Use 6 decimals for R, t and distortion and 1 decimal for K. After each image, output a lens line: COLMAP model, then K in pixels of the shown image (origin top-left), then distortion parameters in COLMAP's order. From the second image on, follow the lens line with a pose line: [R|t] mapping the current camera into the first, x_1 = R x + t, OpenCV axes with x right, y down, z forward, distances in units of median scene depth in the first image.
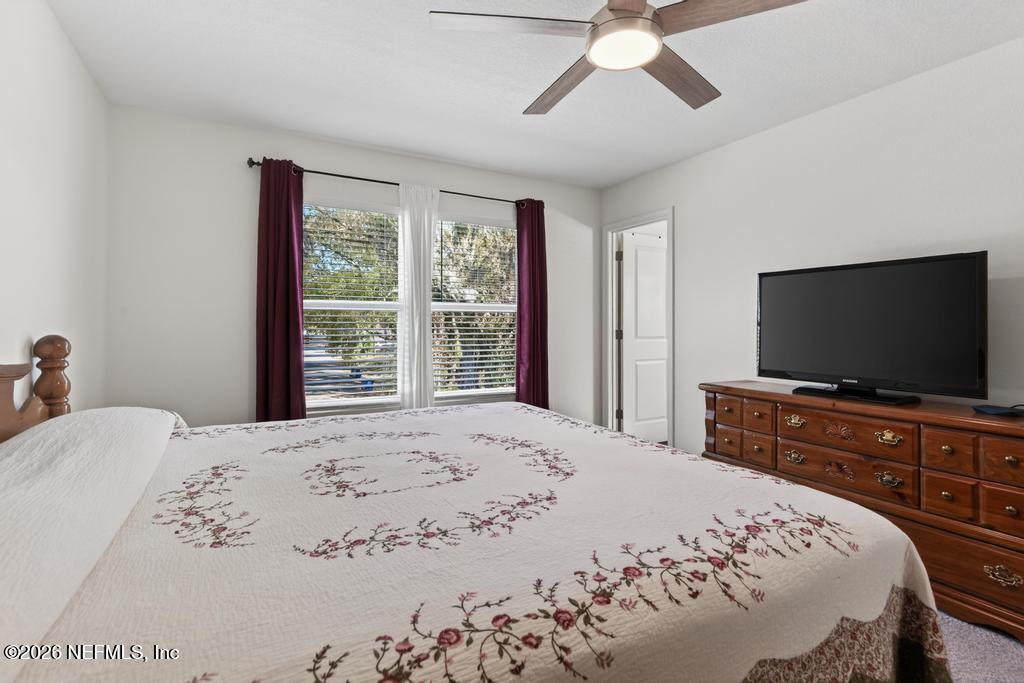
lens RADIAL K [[478.7, 0, 510.5], [0, 478.7, 325.9], [0, 0, 1]] dist [0.000784, -0.000065]
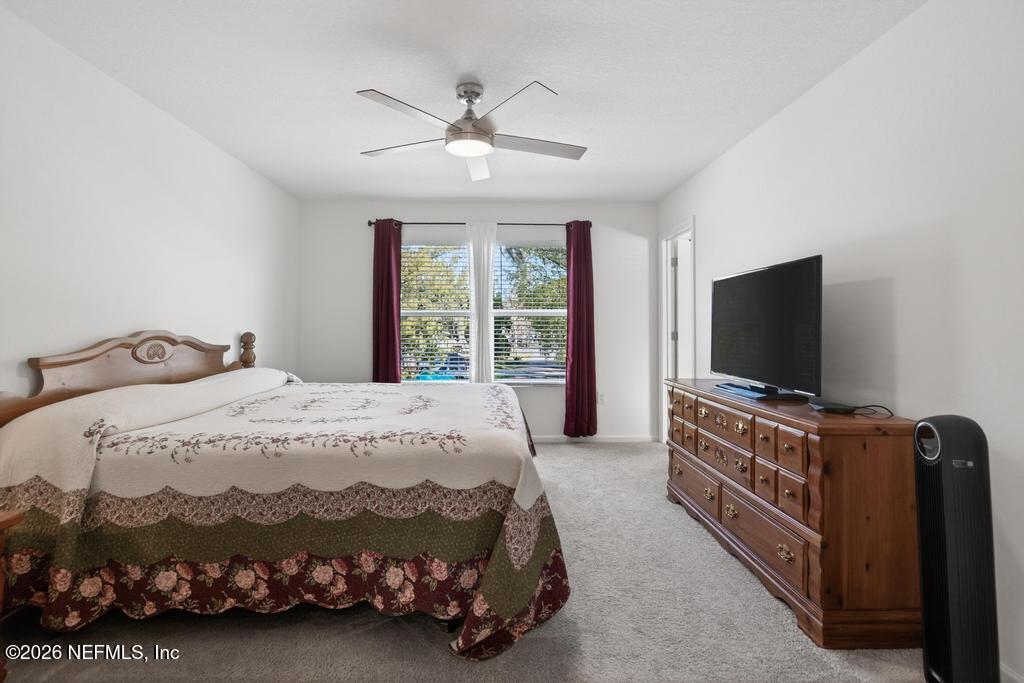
lens RADIAL K [[478.7, 0, 510.5], [0, 478.7, 325.9], [0, 0, 1]] dist [0.000784, -0.000065]
pose [[0.883971, -0.002349, -0.467536, 0.575942], [-0.000050, 0.999987, -0.005117, 0.002467], [0.467542, 0.004547, 0.883959, -0.161535]]
